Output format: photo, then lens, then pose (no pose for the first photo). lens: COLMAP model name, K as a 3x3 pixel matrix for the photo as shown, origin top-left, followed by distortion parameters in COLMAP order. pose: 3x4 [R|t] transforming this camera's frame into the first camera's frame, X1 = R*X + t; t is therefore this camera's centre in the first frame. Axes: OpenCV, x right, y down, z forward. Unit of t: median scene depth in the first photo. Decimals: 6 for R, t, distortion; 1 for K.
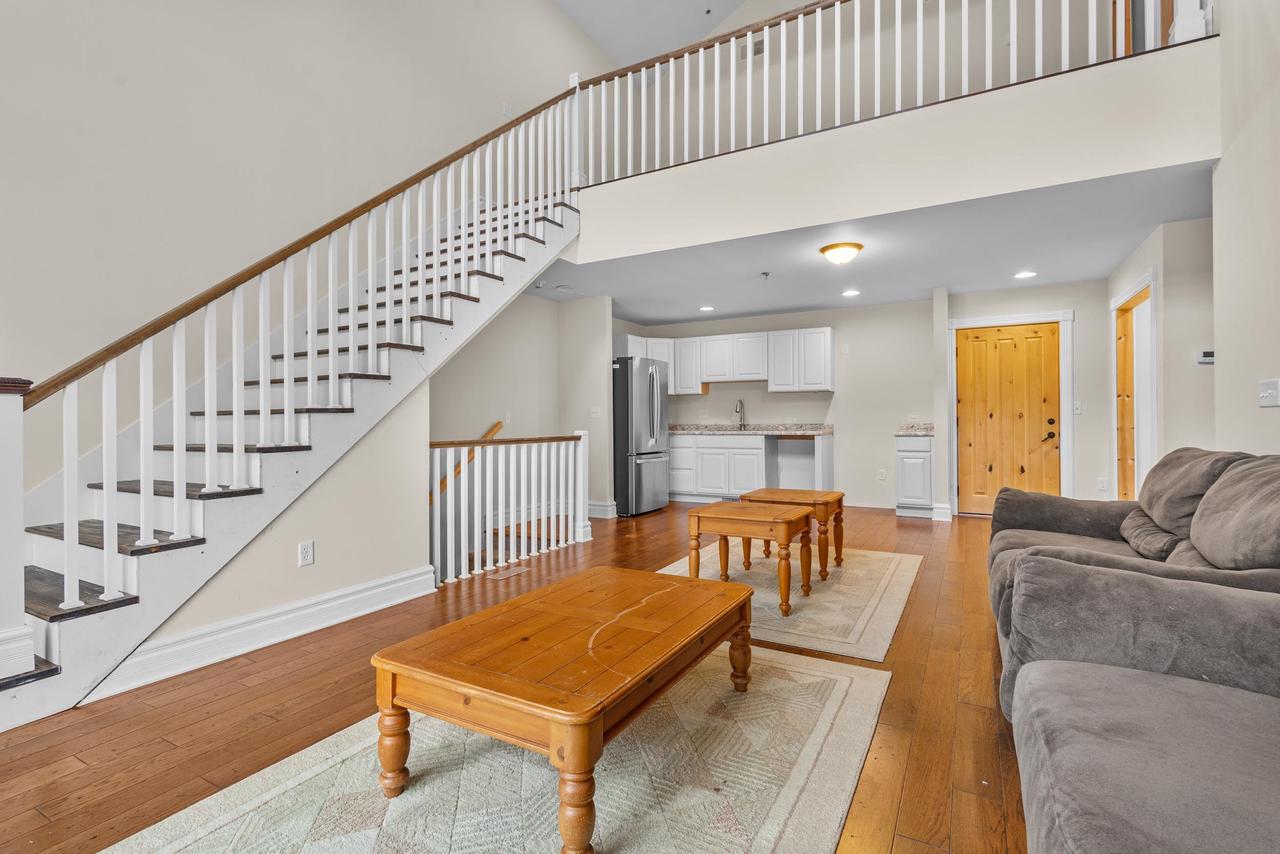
lens RADIAL K [[595.0, 0, 637.2], [0, 595.0, 419.9], [0, 0, 1]] dist [-0.001730, -0.000863]
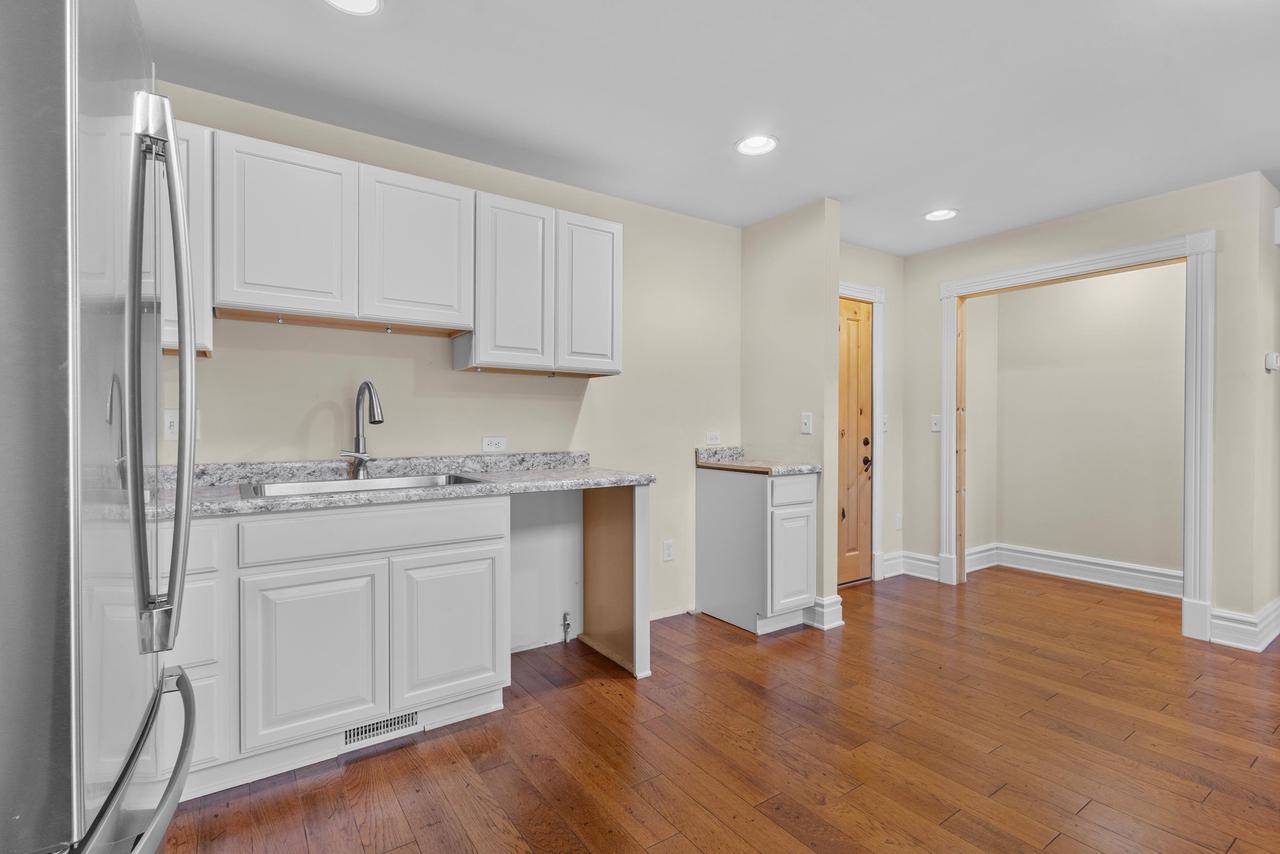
lens RADIAL K [[595.0, 0, 635.7], [0, 595.0, 428.1], [0, 0, 1]] dist [-0.001730, -0.000863]
pose [[0.433610, 0.000349, 0.901100, -0.062020], [-0.003204, 0.999994, 0.001154, -0.013457], [-0.901095, -0.003388, 0.433609, 0.936782]]
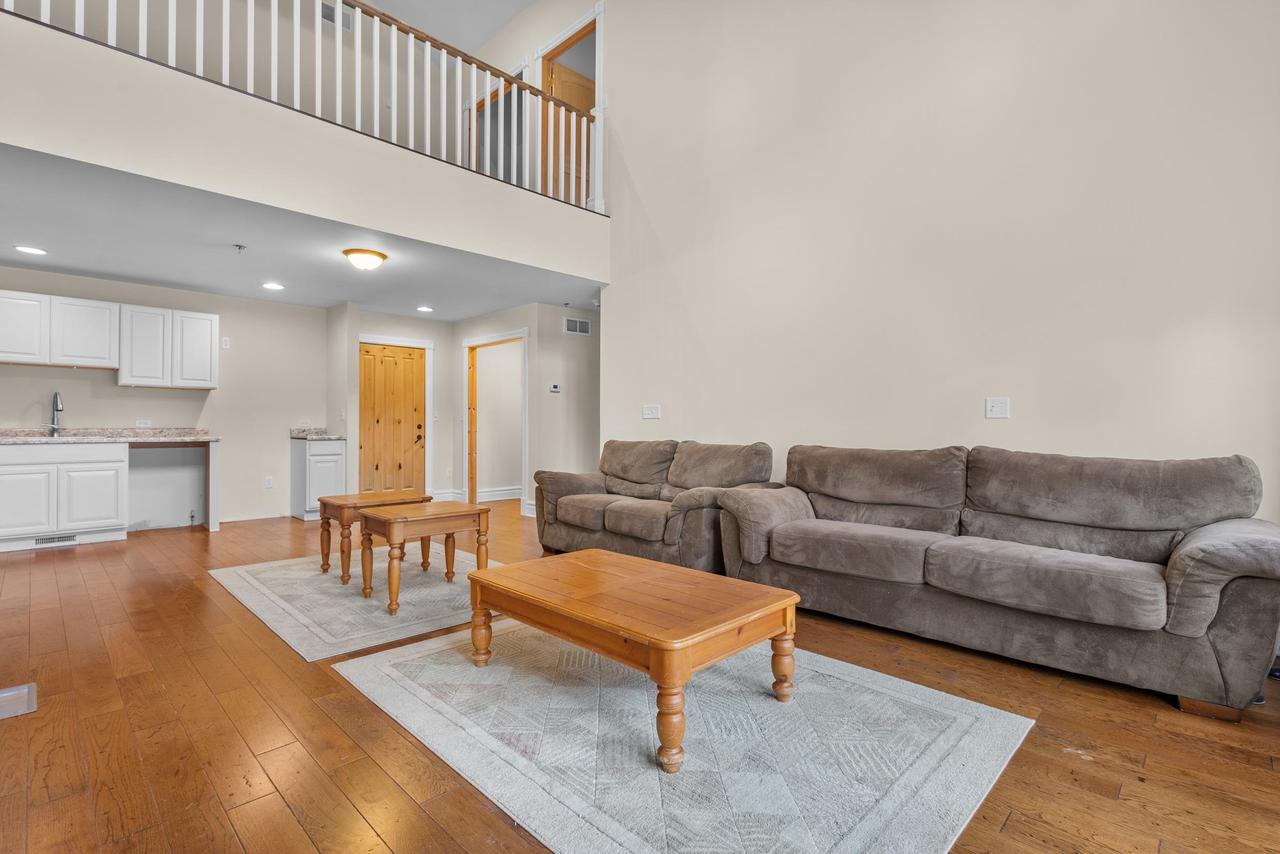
lens RADIAL K [[595.0, 0, 642.2], [0, 595.0, 428.3], [0, 0, 1]] dist [-0.001730, -0.000863]
pose [[0.248978, 0.004353, 0.968499, -0.410149], [-0.005440, 0.999980, -0.003096, 0.007464], [-0.968494, -0.004498, 0.248997, 0.224511]]
